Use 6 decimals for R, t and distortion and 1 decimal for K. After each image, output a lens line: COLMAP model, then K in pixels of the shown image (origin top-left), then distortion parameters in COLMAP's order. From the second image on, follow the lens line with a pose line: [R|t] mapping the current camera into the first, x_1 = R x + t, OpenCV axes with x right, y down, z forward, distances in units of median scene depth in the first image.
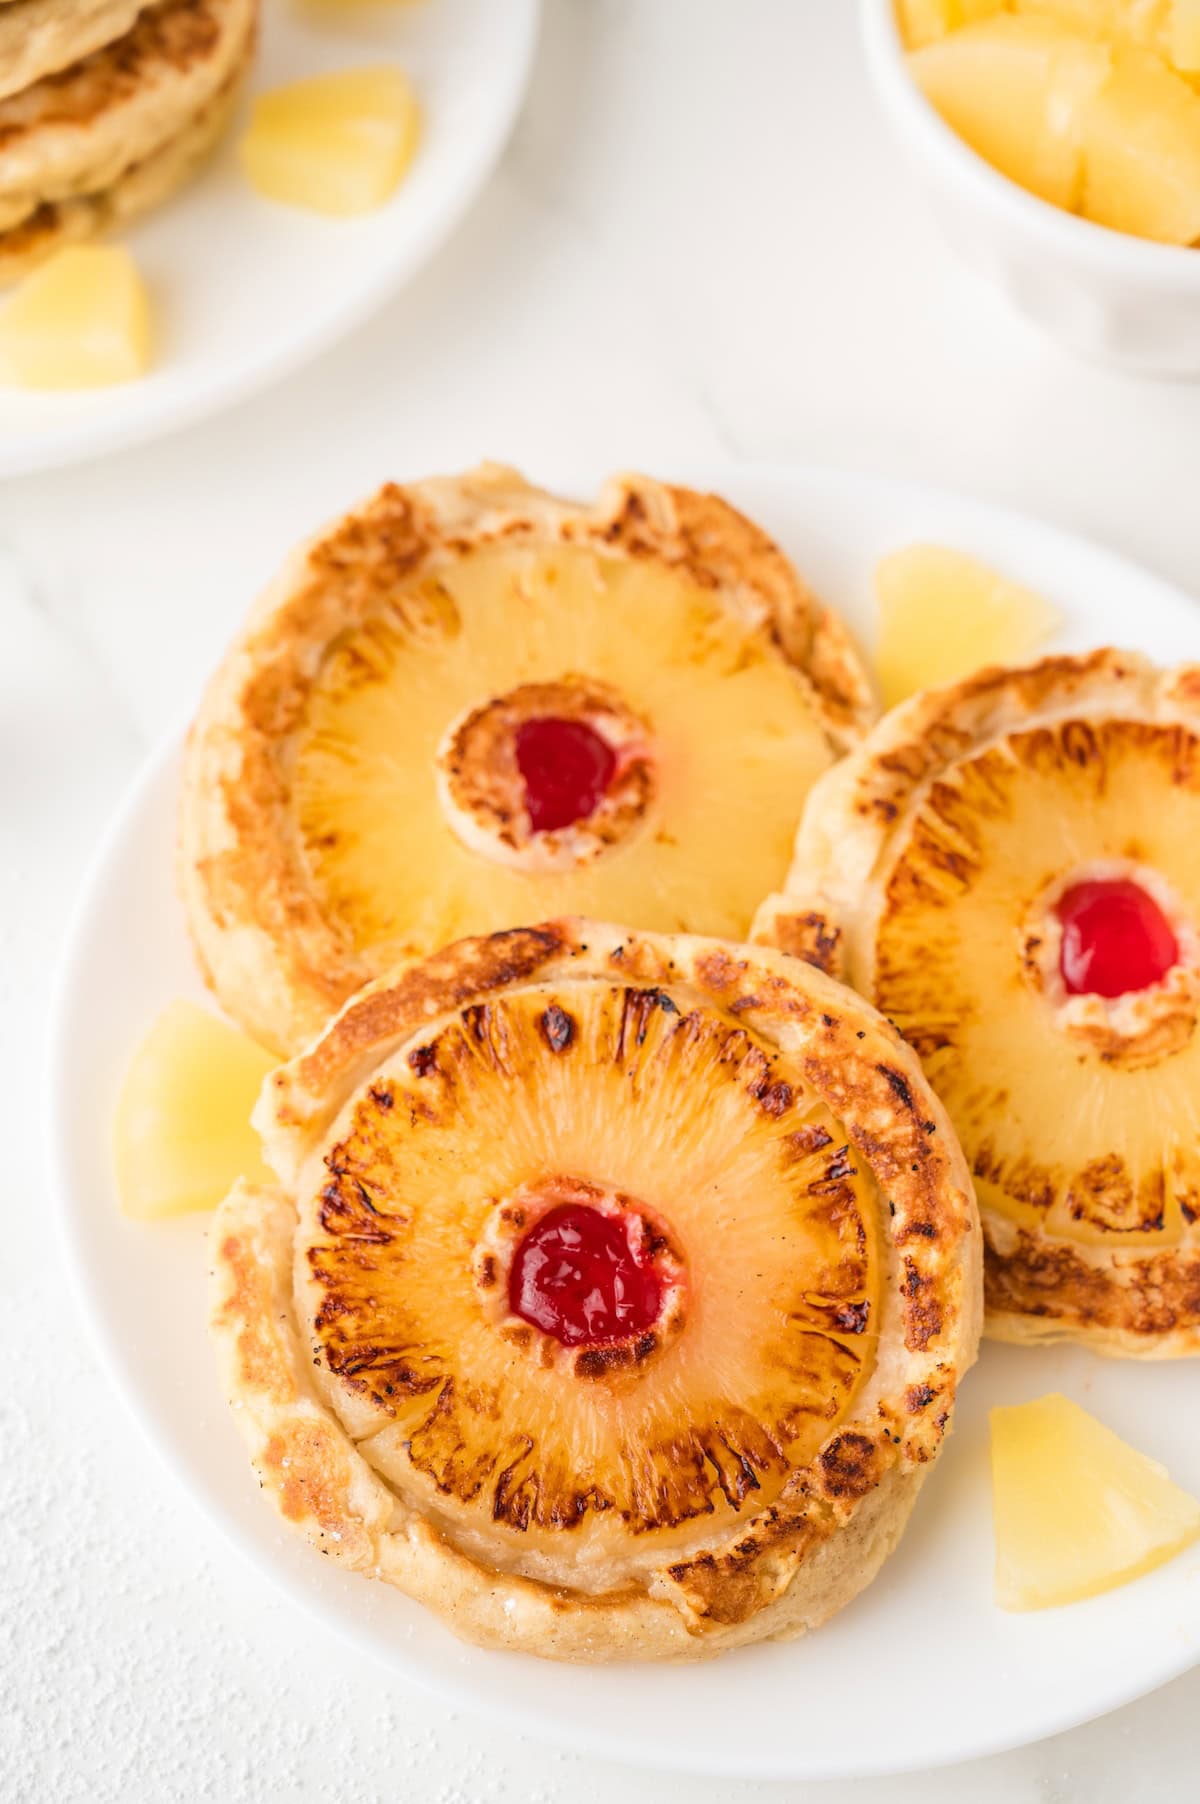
lens RADIAL K [[3904.6, 0, 600.0], [0, 3904.6, 902.0], [0, 0, 1]] dist [0.051831, -0.449389]
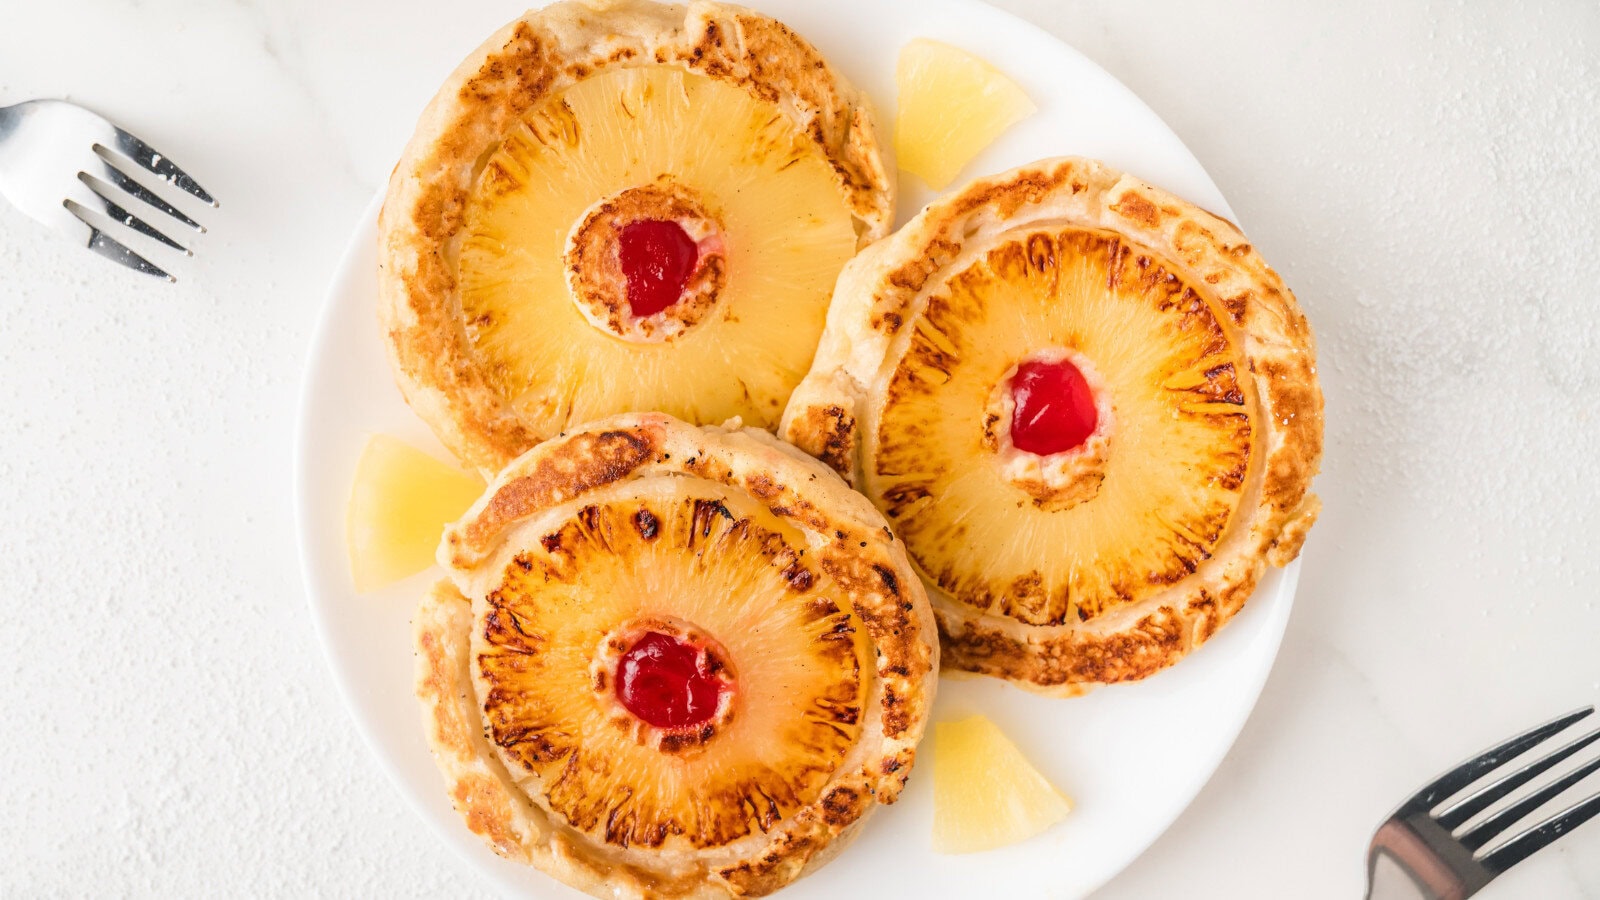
lens RADIAL K [[1844.3, 0, 726.3], [0, 1844.3, 490.5], [0, 0, 1]] dist [-0.015380, -0.023889]
pose [[0.999828, 0.016070, -0.009274, 0.023128], [-0.008473, 0.840134, 0.542313, -0.331938], [0.016506, -0.542141, 0.840125, 0.445996]]
